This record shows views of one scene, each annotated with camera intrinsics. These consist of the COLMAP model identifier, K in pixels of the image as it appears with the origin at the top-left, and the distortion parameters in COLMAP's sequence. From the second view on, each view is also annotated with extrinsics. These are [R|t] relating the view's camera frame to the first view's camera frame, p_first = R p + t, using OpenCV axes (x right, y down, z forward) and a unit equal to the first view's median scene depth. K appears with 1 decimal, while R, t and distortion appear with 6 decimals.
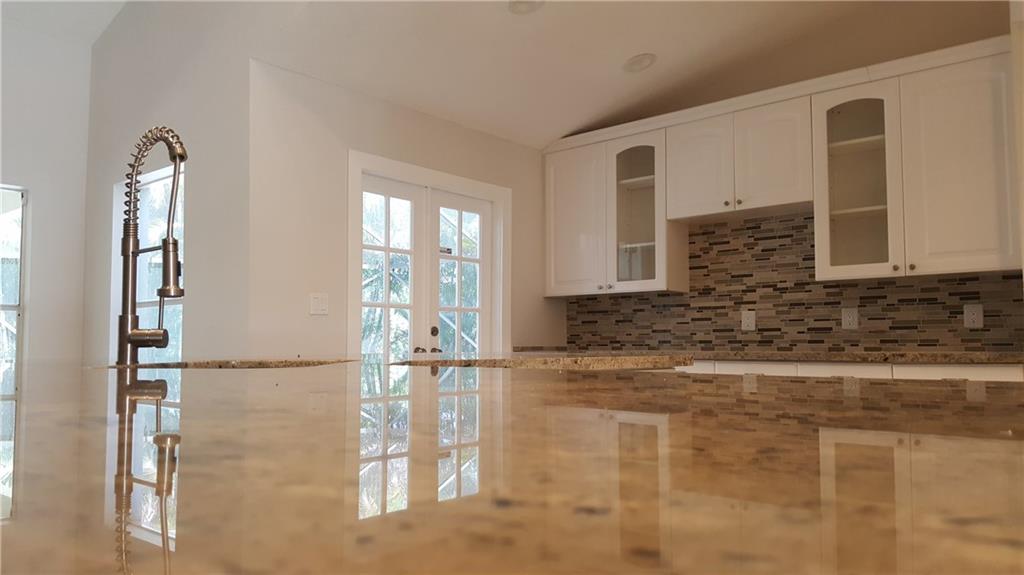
lens RADIAL K [[761.4, 0, 507.8], [0, 761.4, 300.7], [0, 0, 1]] dist [0.073451, -0.099481]
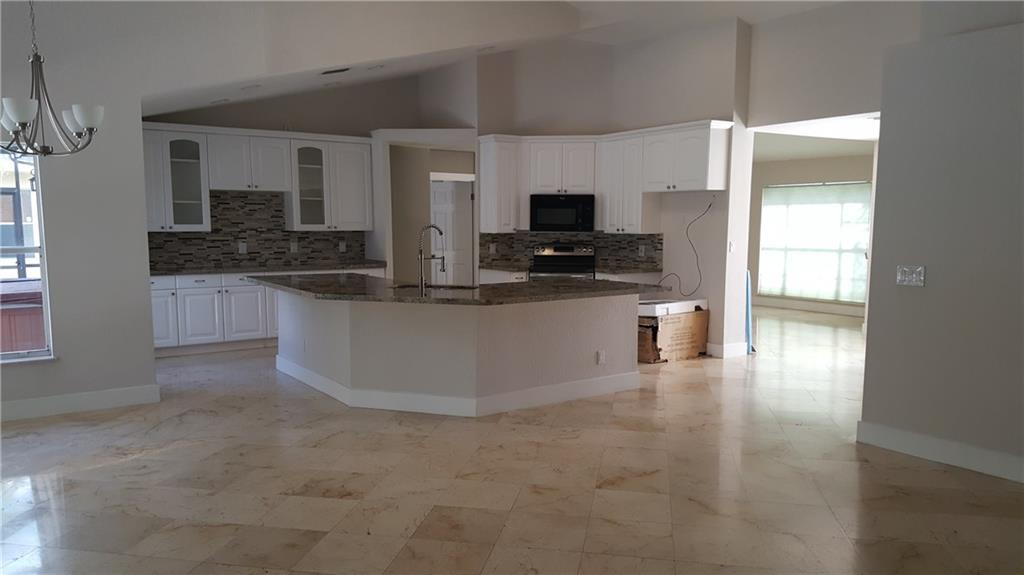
lens RADIAL K [[761.4, 0, 516.4], [0, 761.4, 324.3], [0, 0, 1]] dist [0.073451, -0.099481]
pose [[0.266894, -0.126313, 0.955412, -1.318632], [-0.059920, 0.987280, 0.147265, -0.106020], [-0.961861, -0.096552, 0.255931, -0.130282]]
